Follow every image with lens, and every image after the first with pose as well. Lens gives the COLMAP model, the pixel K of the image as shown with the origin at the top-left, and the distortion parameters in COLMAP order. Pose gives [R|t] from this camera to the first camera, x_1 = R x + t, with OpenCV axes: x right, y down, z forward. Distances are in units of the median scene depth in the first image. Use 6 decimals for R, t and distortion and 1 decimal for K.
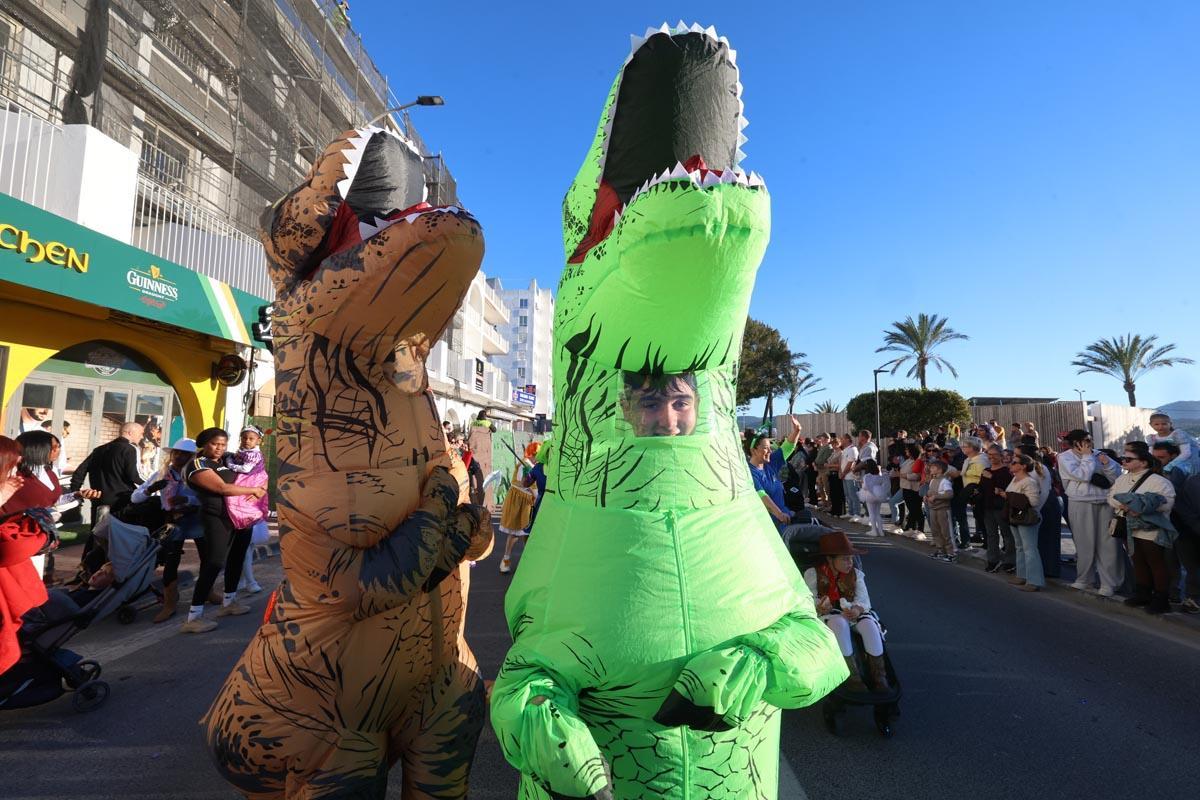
lens RADIAL K [[508.0, 0, 596.5], [0, 508.0, 394.9], [0, 0, 1]] dist [-0.000345, 0.000029]
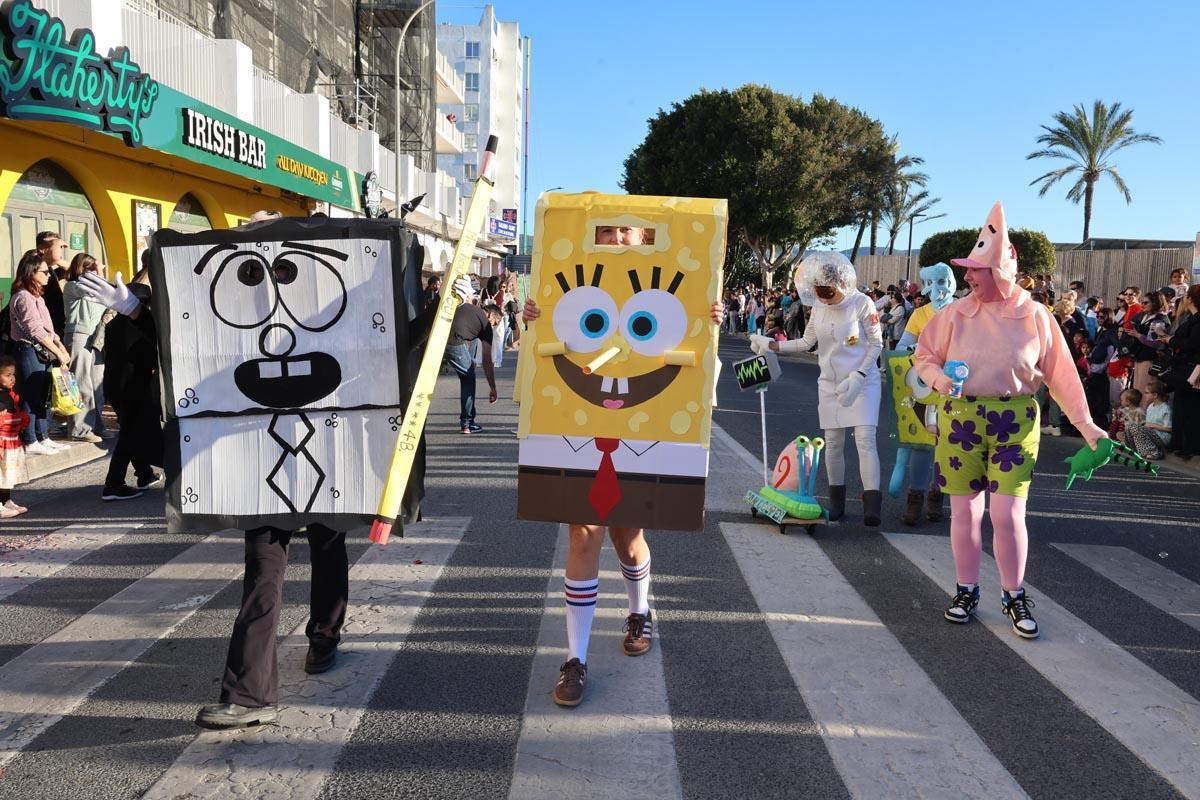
lens RADIAL K [[953.0, 0, 598.1], [0, 953.0, 396.8], [0, 0, 1]] dist [-0.002917, -0.000370]
pose [[0.999865, 0.013256, 0.009741, -0.010350], [-0.014938, 0.979640, 0.200205, -0.023102], [-0.006889, -0.200323, 0.979706, -0.279684]]
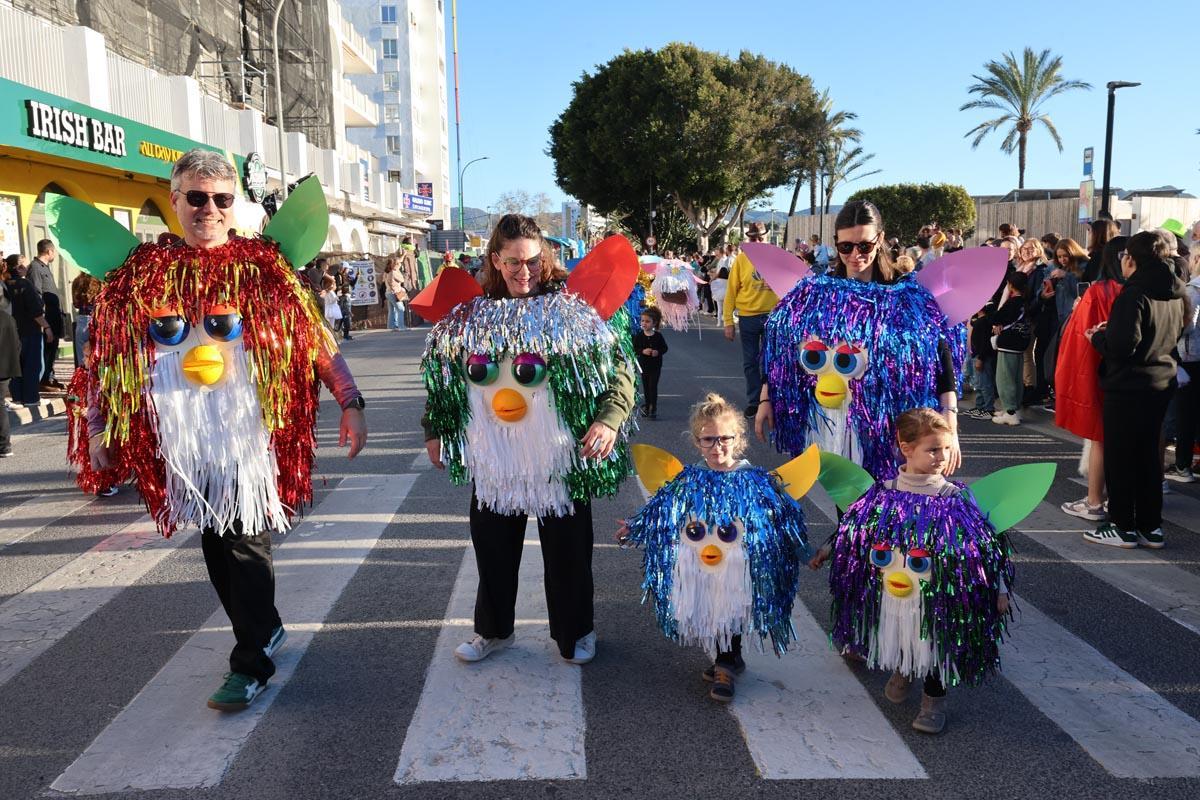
lens RADIAL K [[1001.4, 0, 597.7], [0, 1001.4, 396.1], [0, 0, 1]] dist [-0.001480, -0.001703]
pose [[0.997862, -0.035584, 0.054824, 0.014847], [0.022583, 0.974852, 0.221707, -0.024883], [-0.061334, -0.219995, 0.973571, -0.300012]]
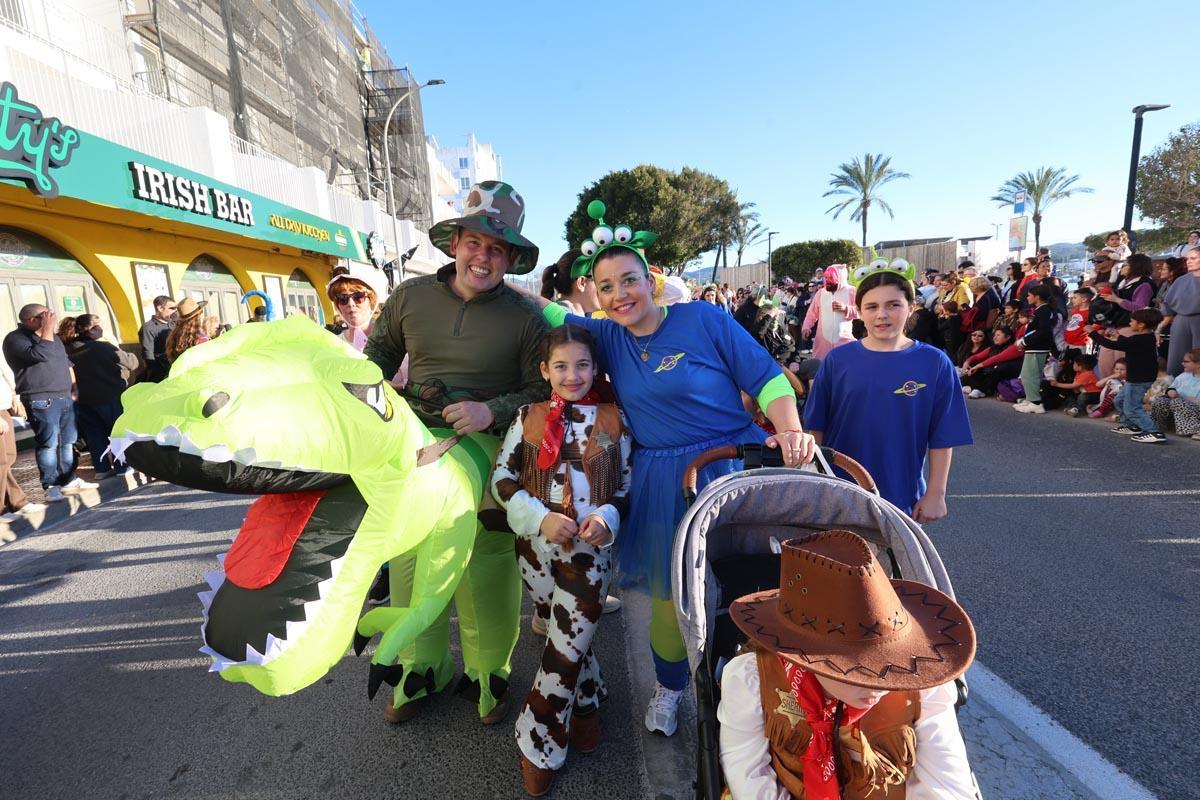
lens RADIAL K [[557.5, 0, 562.6], [0, 557.5, 396.8], [0, 0, 1]] dist [0.000941, -0.000109]
pose [[0.996944, -0.077732, 0.007737, -0.008523], [0.073401, 0.966058, 0.247678, -0.013294], [-0.026727, -0.246353, 0.968811, -0.178623]]
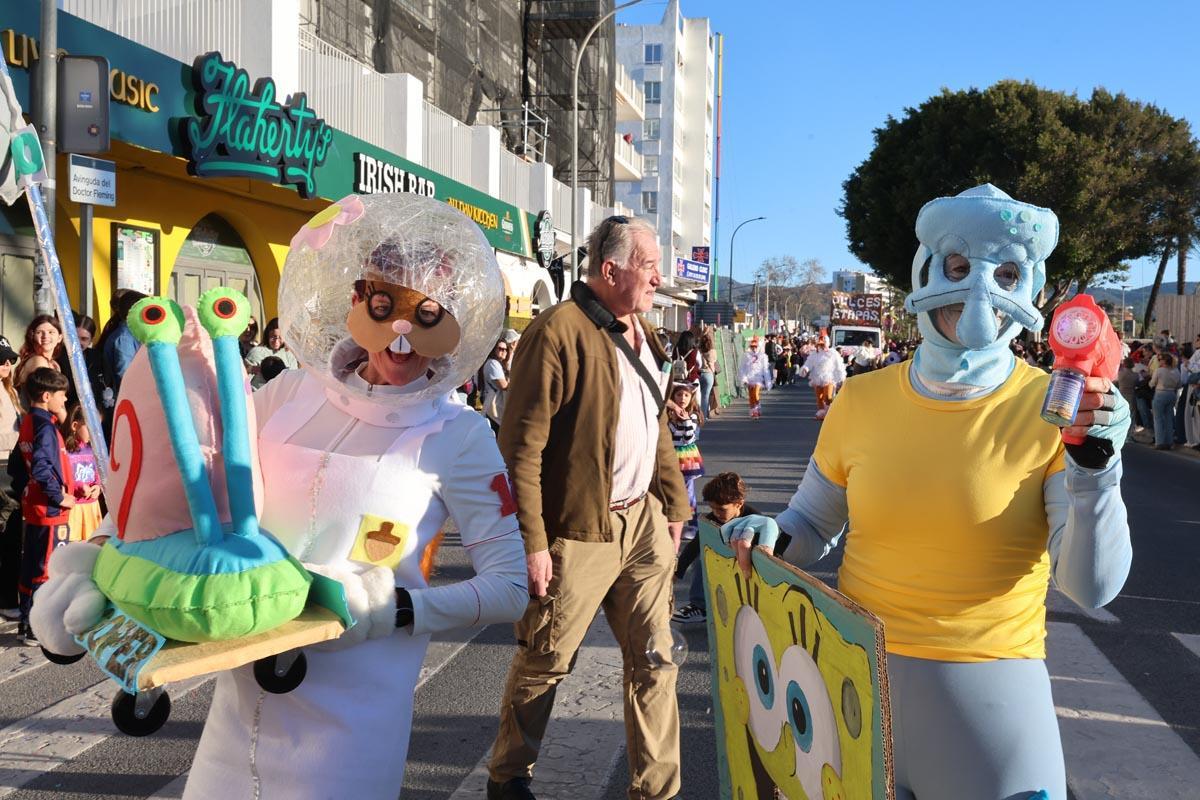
lens RADIAL K [[1209.0, 0, 594.2], [0, 1209.0, 399.6], [0, 0, 1]] dist [-0.003939, -0.005006]
pose [[0.986123, 0.011232, -0.165634, -0.013242], [0.011432, 0.990746, 0.135249, -0.025779], [0.165620, -0.135266, 0.976869, -0.299348]]
